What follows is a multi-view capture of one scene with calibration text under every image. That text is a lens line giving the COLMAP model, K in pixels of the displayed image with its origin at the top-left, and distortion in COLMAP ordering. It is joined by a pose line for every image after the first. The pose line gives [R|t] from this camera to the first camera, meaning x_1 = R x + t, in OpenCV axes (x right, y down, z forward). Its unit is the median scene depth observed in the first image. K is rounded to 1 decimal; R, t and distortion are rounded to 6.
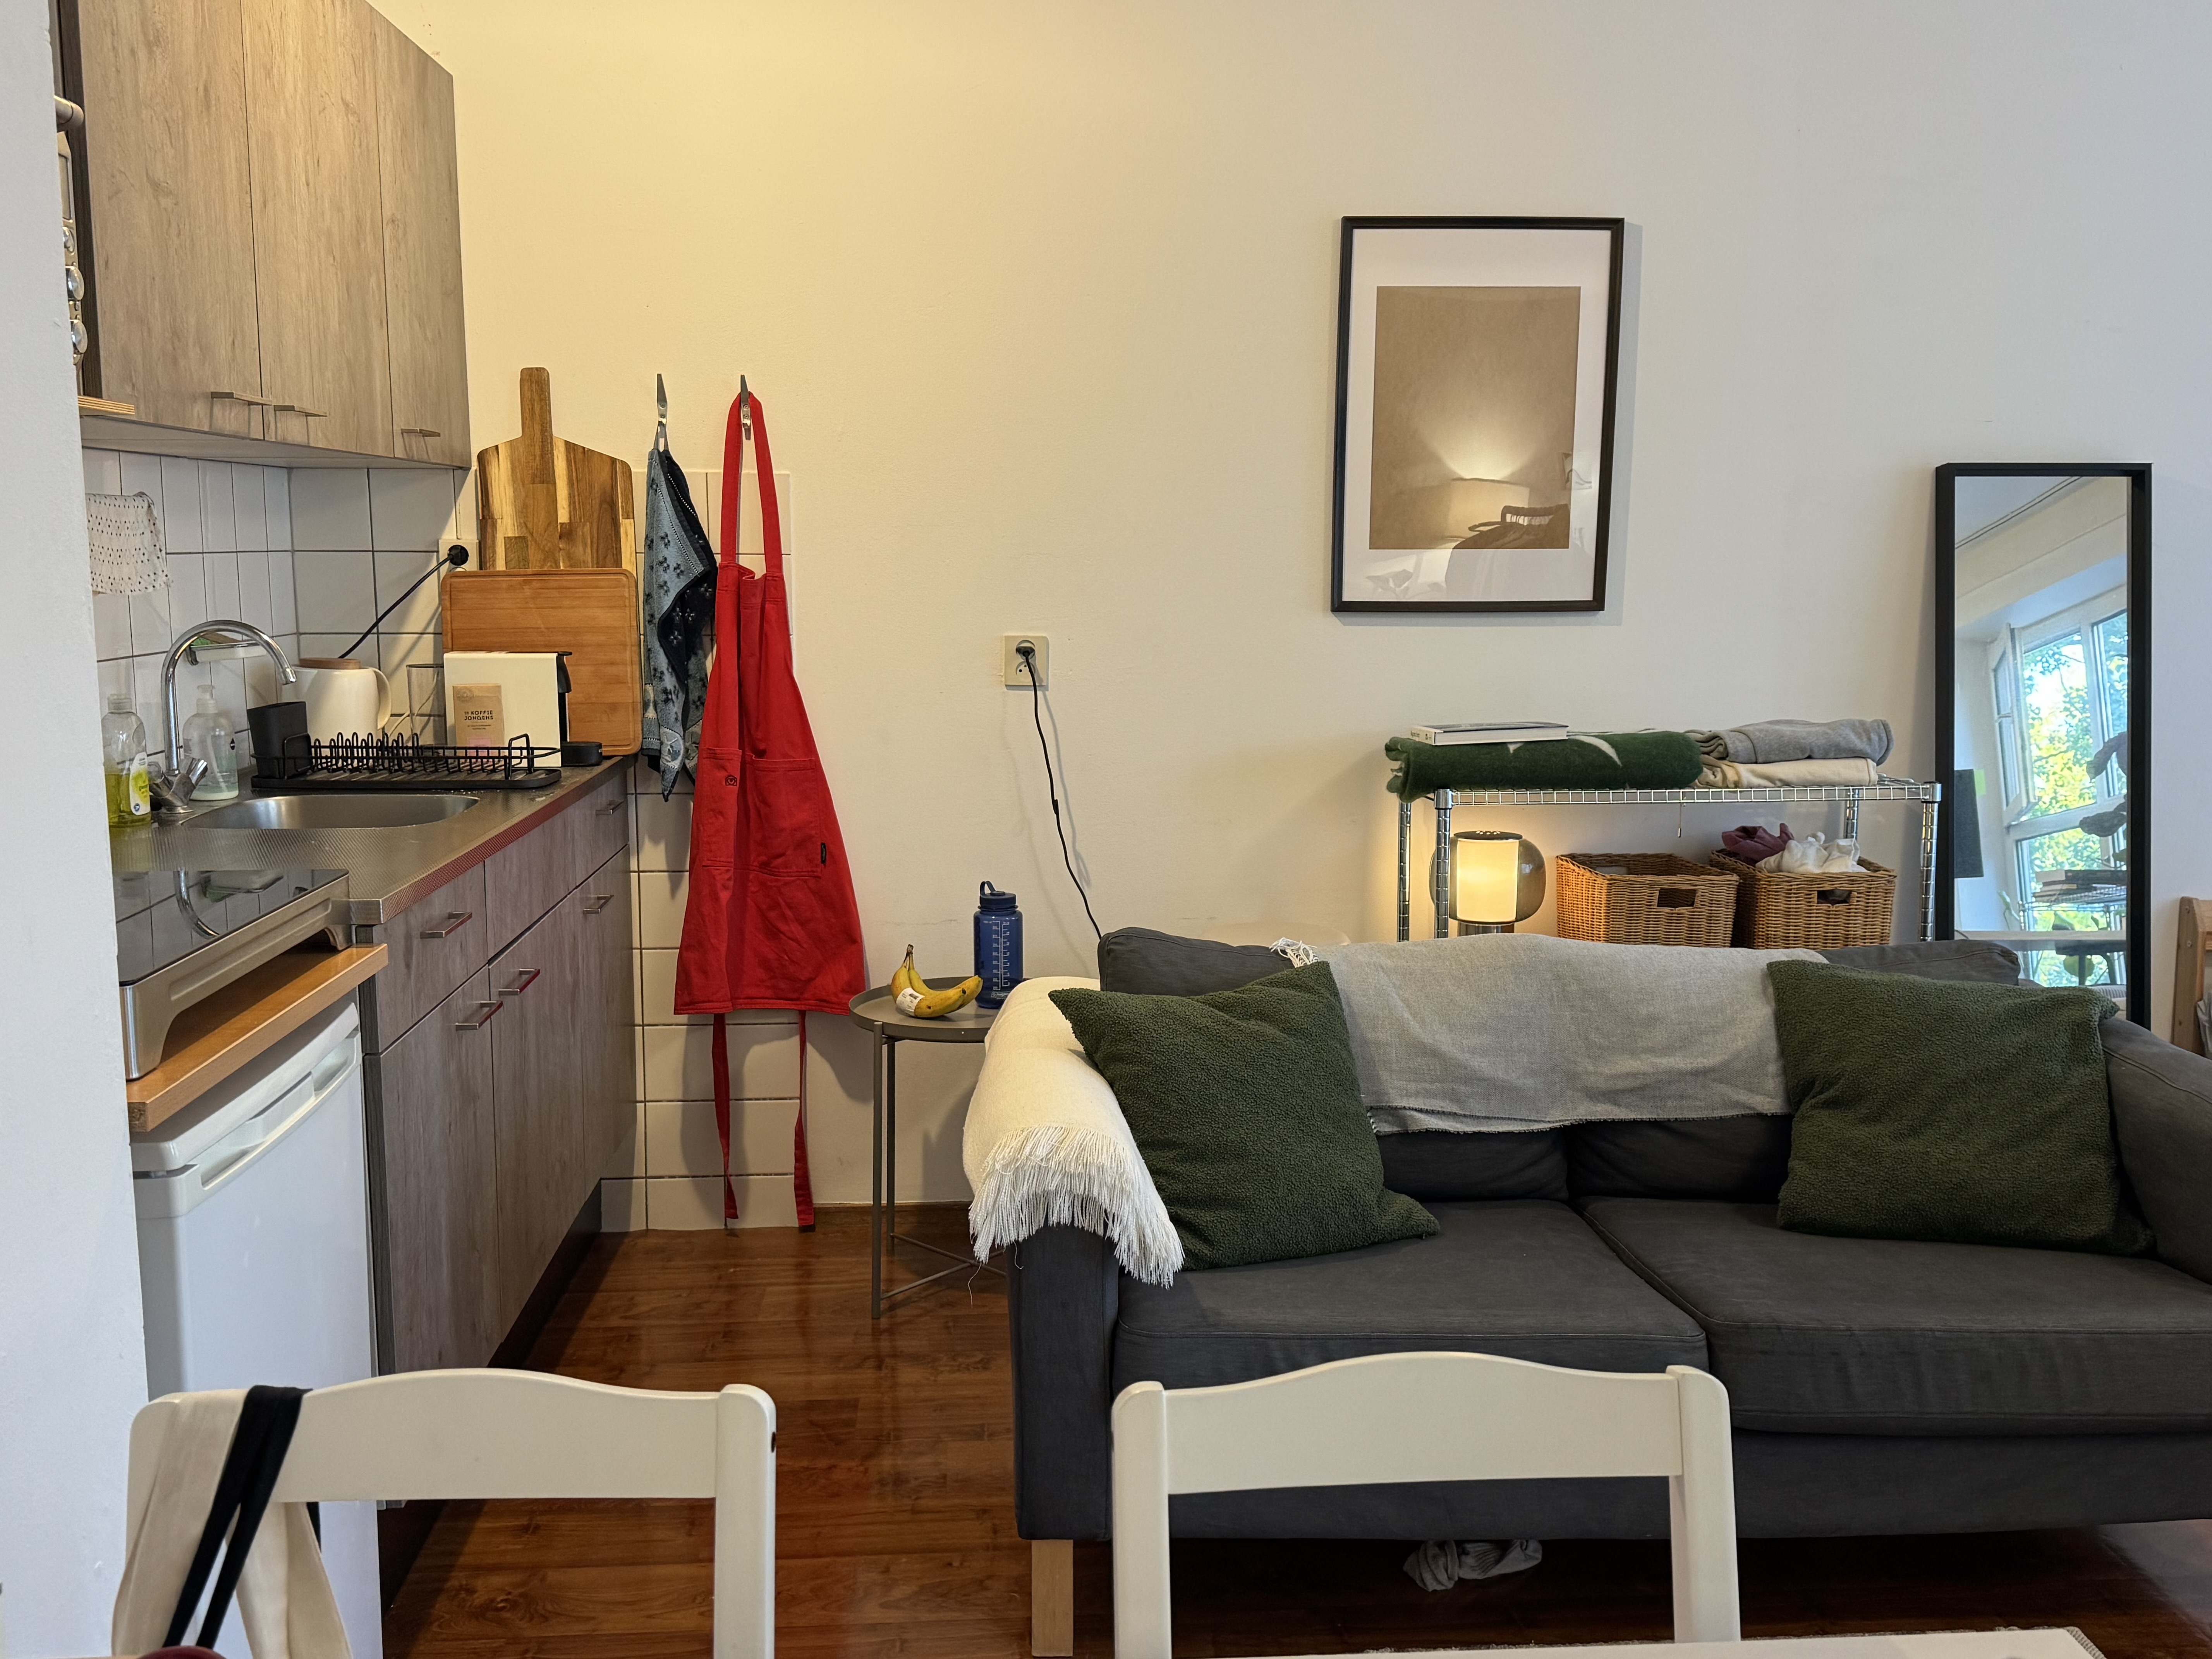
lens RADIAL K [[2013.3, 0, 1106.0], [0, 2013.3, 829.5], [0, 0, 1]] dist [0.194844, -0.418512]
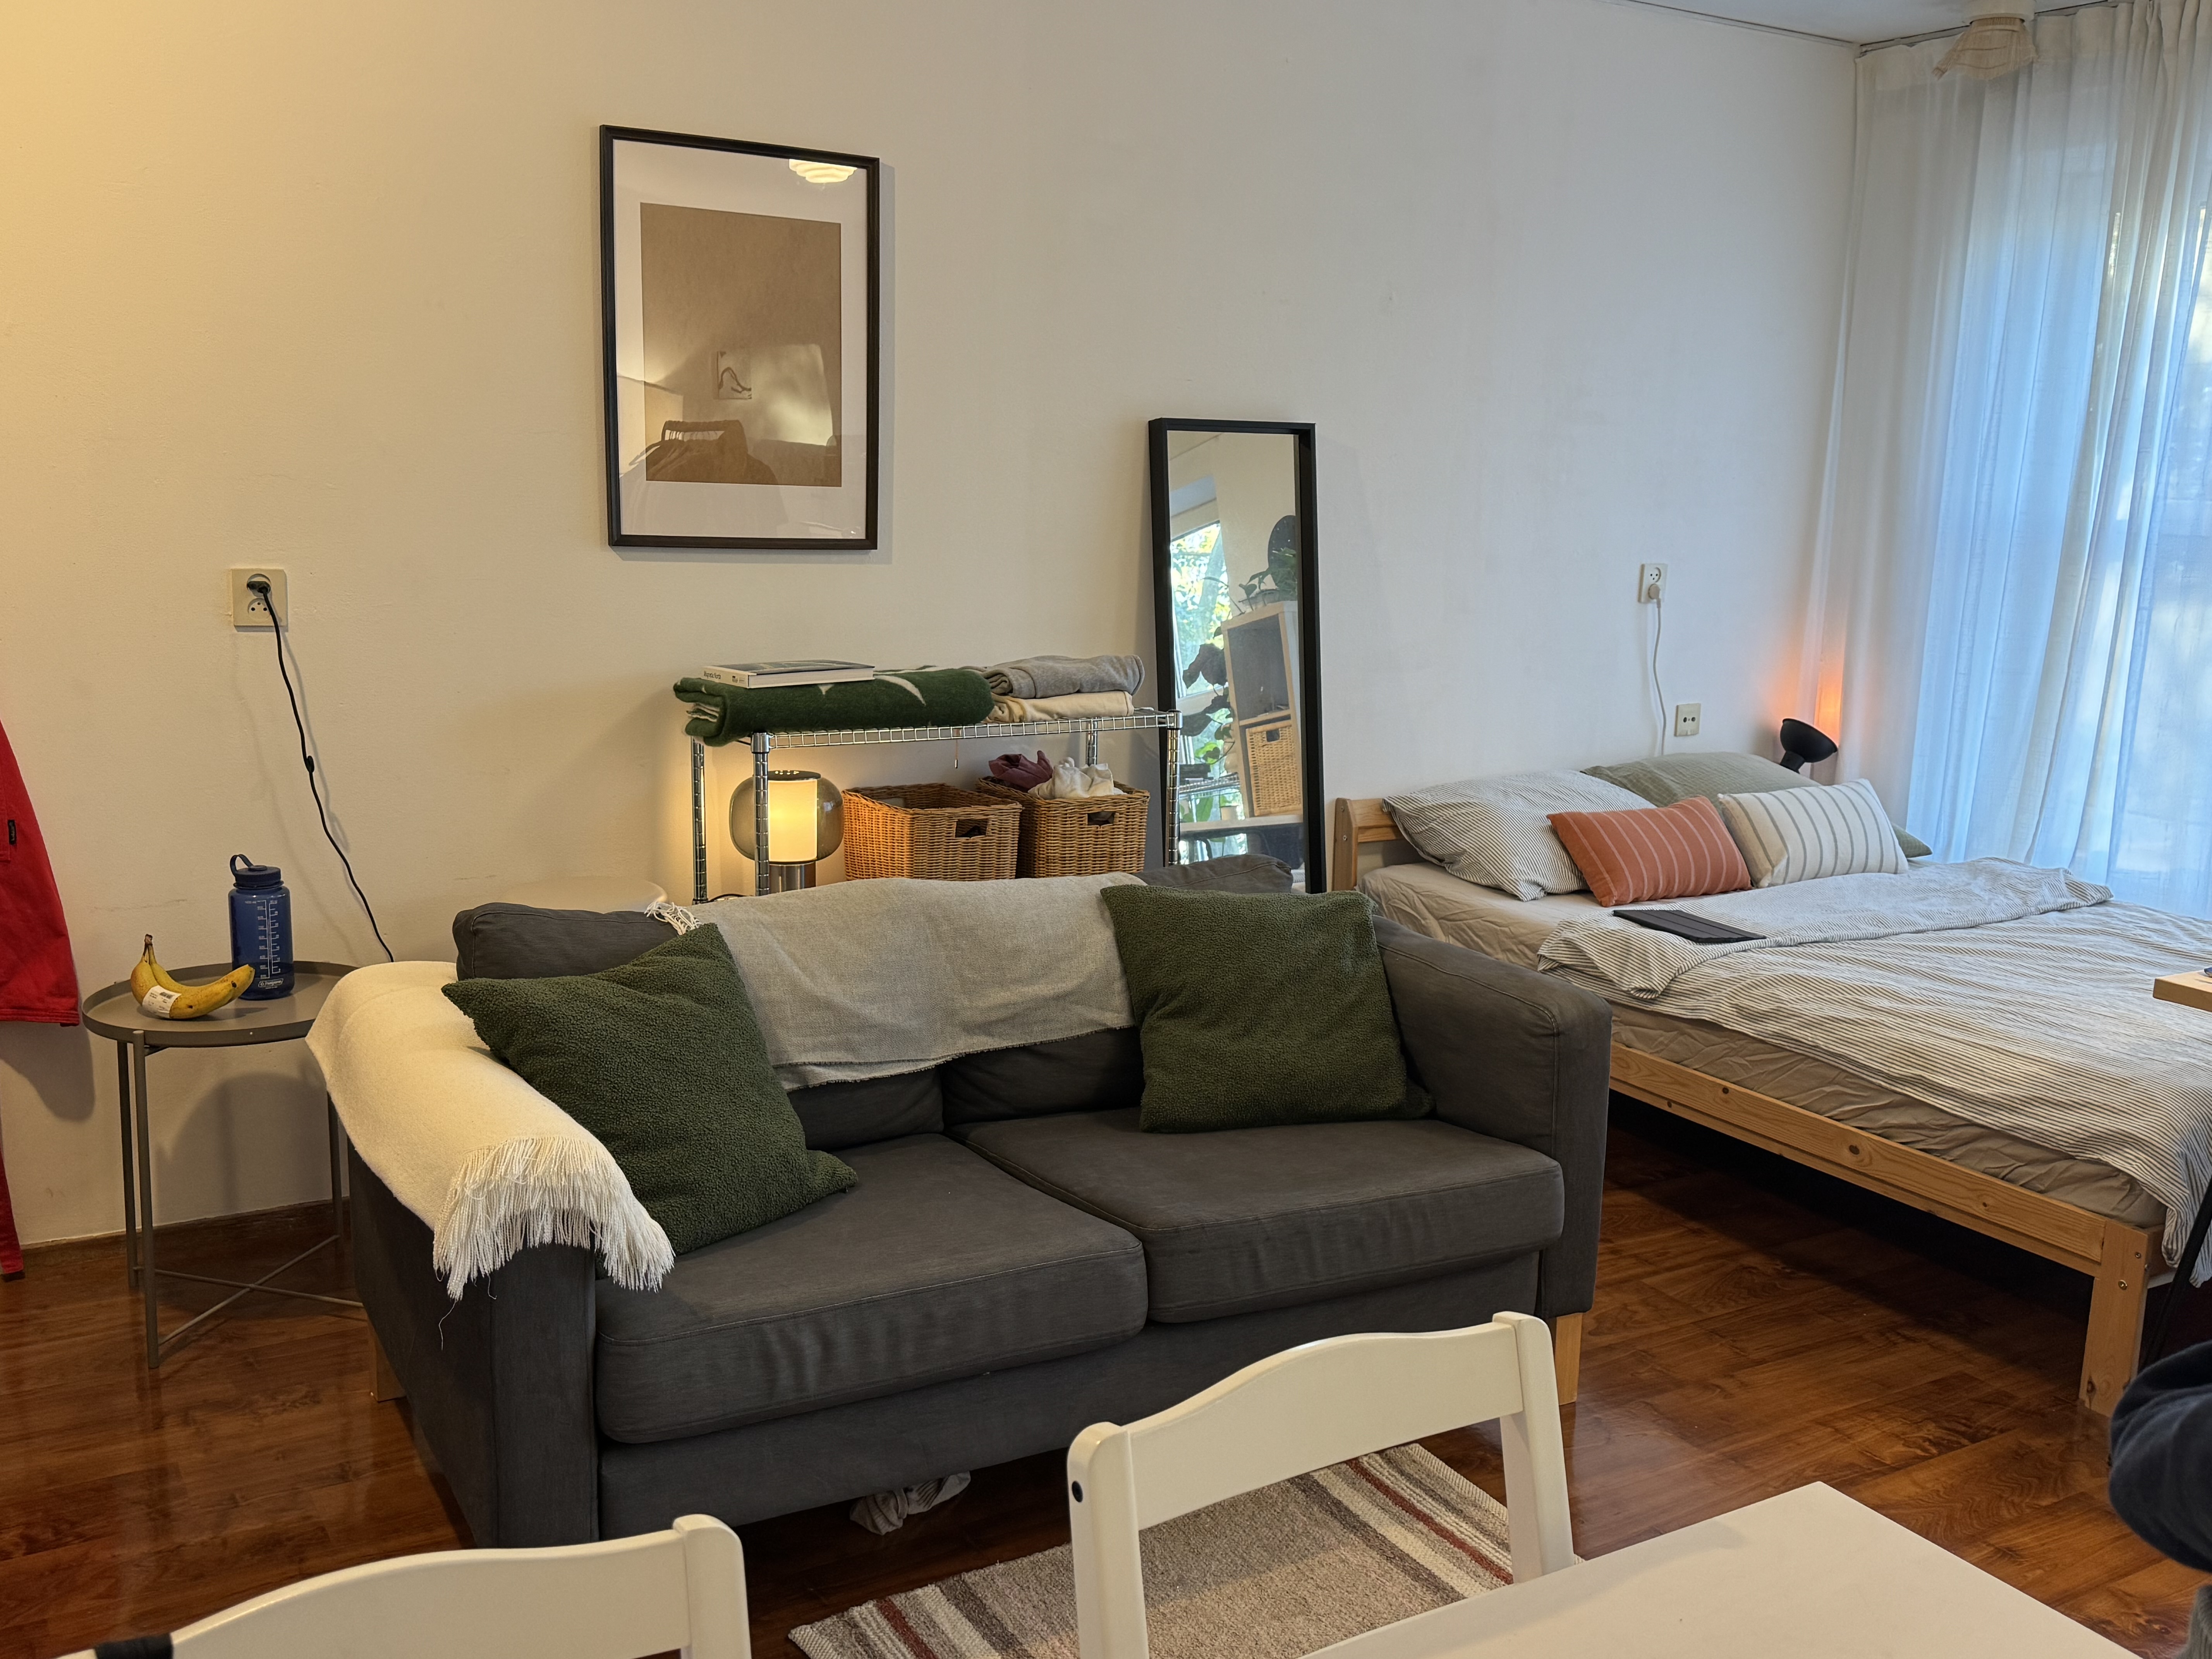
lens RADIAL K [[2013.3, 0, 1106.0], [0, 2013.3, 829.5], [0, 0, 1]] dist [0.194844, -0.418512]
pose [[0.885342, -0.059139, 0.461164, -0.170780], [0.035582, 0.997587, 0.059620, -0.030926], [-0.463577, -0.036375, 0.885309, 0.054187]]
